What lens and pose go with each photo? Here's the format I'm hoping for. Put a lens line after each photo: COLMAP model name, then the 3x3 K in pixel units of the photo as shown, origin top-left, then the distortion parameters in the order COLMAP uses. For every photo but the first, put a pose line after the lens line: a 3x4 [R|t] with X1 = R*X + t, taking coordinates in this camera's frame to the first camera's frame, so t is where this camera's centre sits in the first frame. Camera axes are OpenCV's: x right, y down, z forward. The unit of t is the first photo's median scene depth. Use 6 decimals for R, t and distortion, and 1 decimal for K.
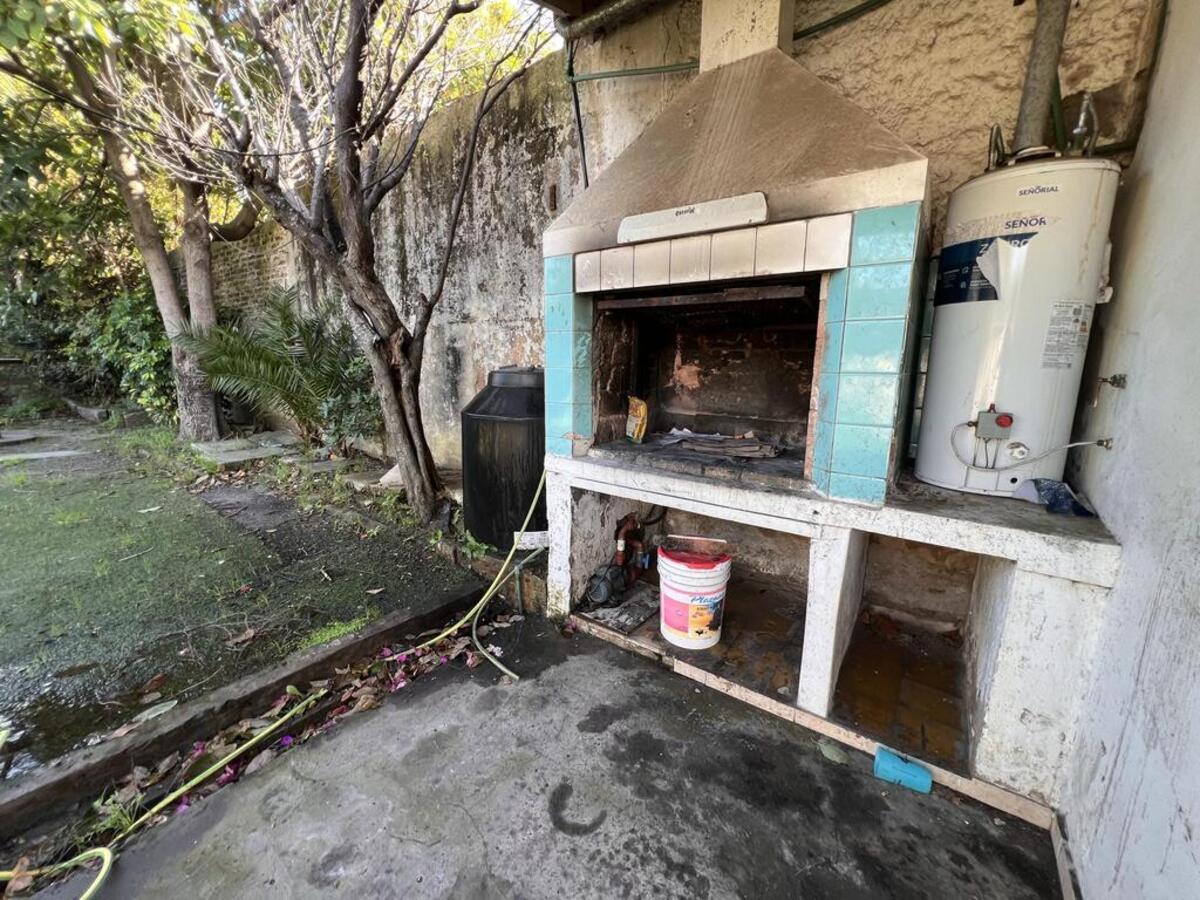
lens RADIAL K [[478.5, 0, 595.4], [0, 478.5, 446.3], [0, 0, 1]] dist [0.002531, 0.000297]
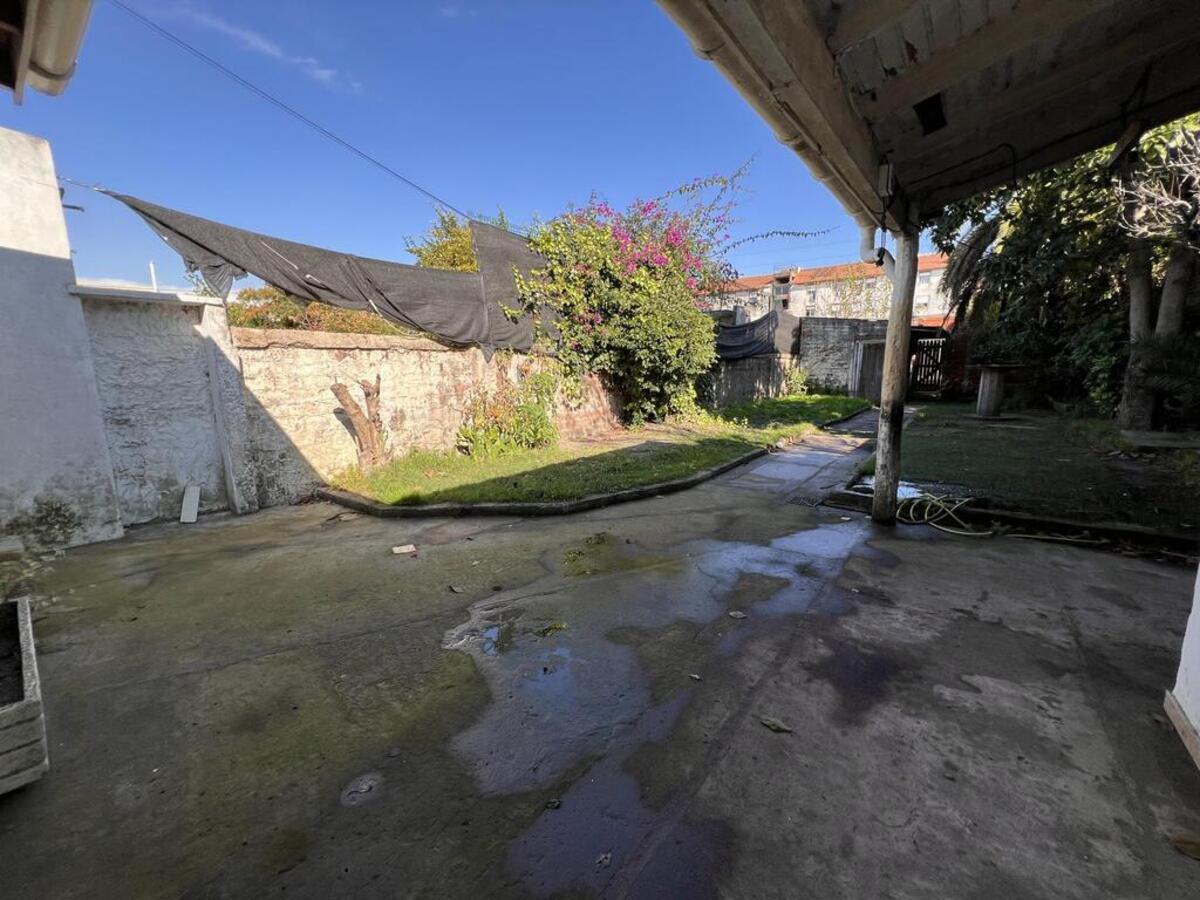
lens RADIAL K [[478.5, 0, 598.9], [0, 478.5, 450.5], [0, 0, 1]] dist [0.002531, 0.000297]
pose [[-0.021042, 0.155065, -0.987680, 0.945882], [-0.157510, 0.975048, 0.156438, 0.143438], [0.987293, 0.158861, 0.003907, -0.747804]]
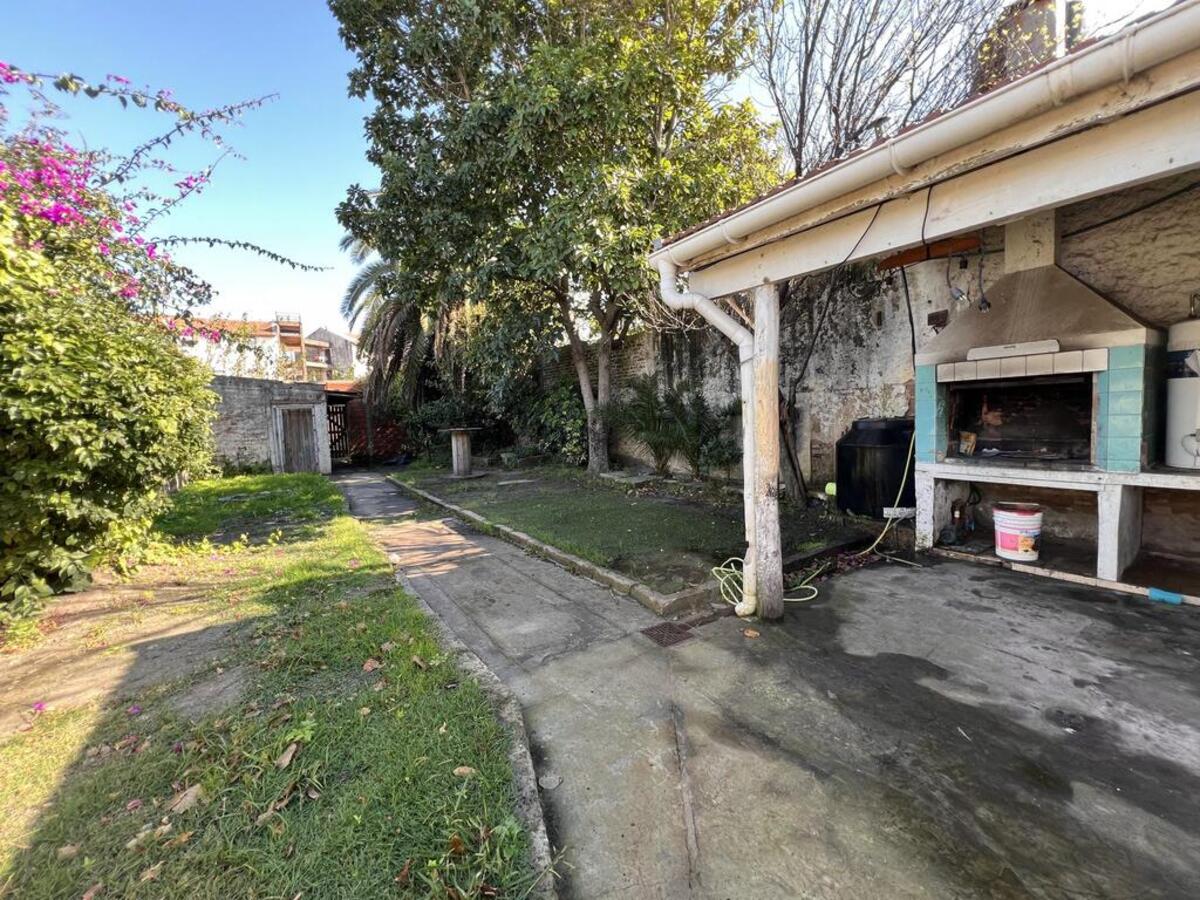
lens RADIAL K [[478.5, 0, 598.2], [0, 478.5, 447.7], [0, 0, 1]] dist [0.002531, 0.000297]
pose [[0.937035, -0.034693, -0.347508, -0.602101], [0.002434, 0.995678, -0.092840, 0.128855], [0.349227, 0.086148, 0.933070, -1.216070]]
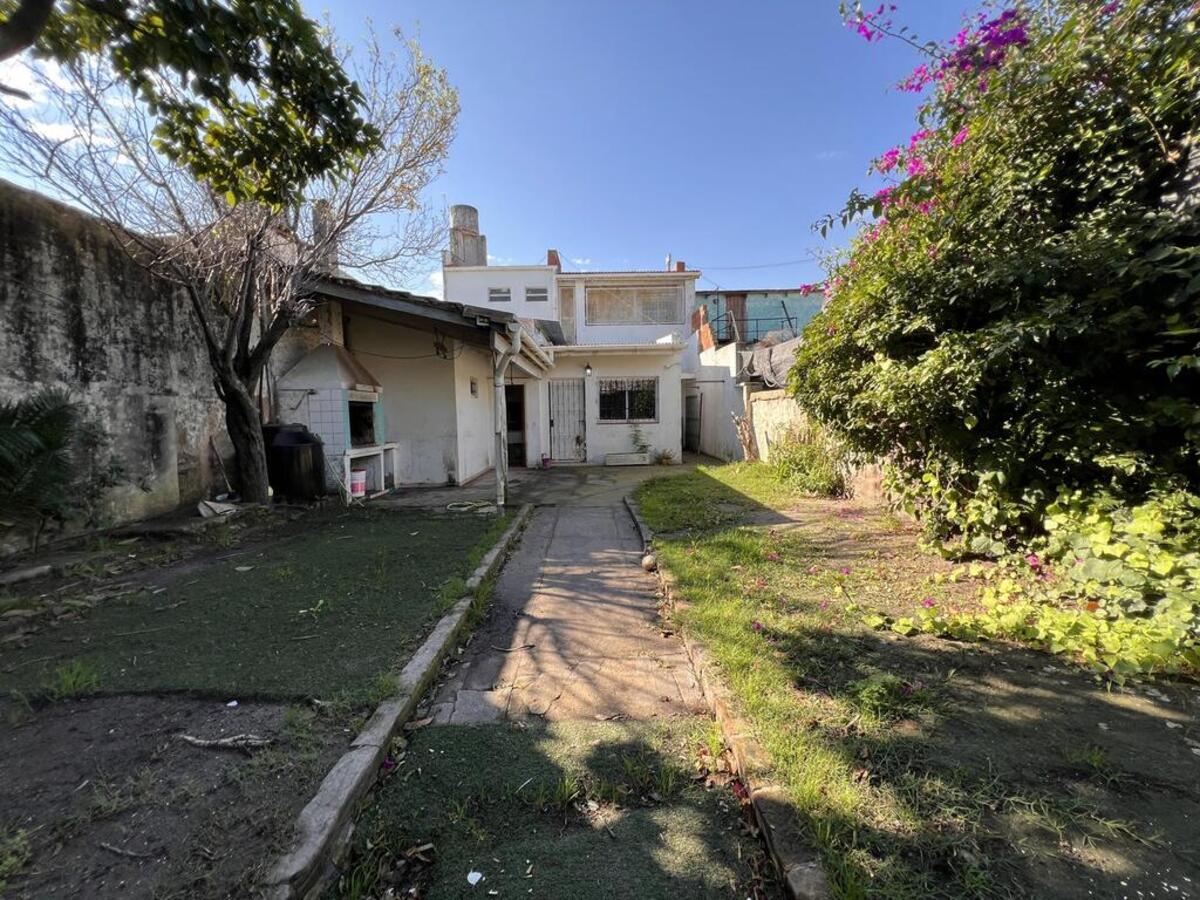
lens RADIAL K [[478.5, 0, 594.6], [0, 478.5, 445.5], [0, 0, 1]] dist [0.002531, 0.000297]
pose [[-0.609708, -0.055599, 0.790674, -3.310117], [0.146703, 0.972386, 0.181503, -0.312289], [-0.778932, 0.226658, -0.584715, 1.446828]]
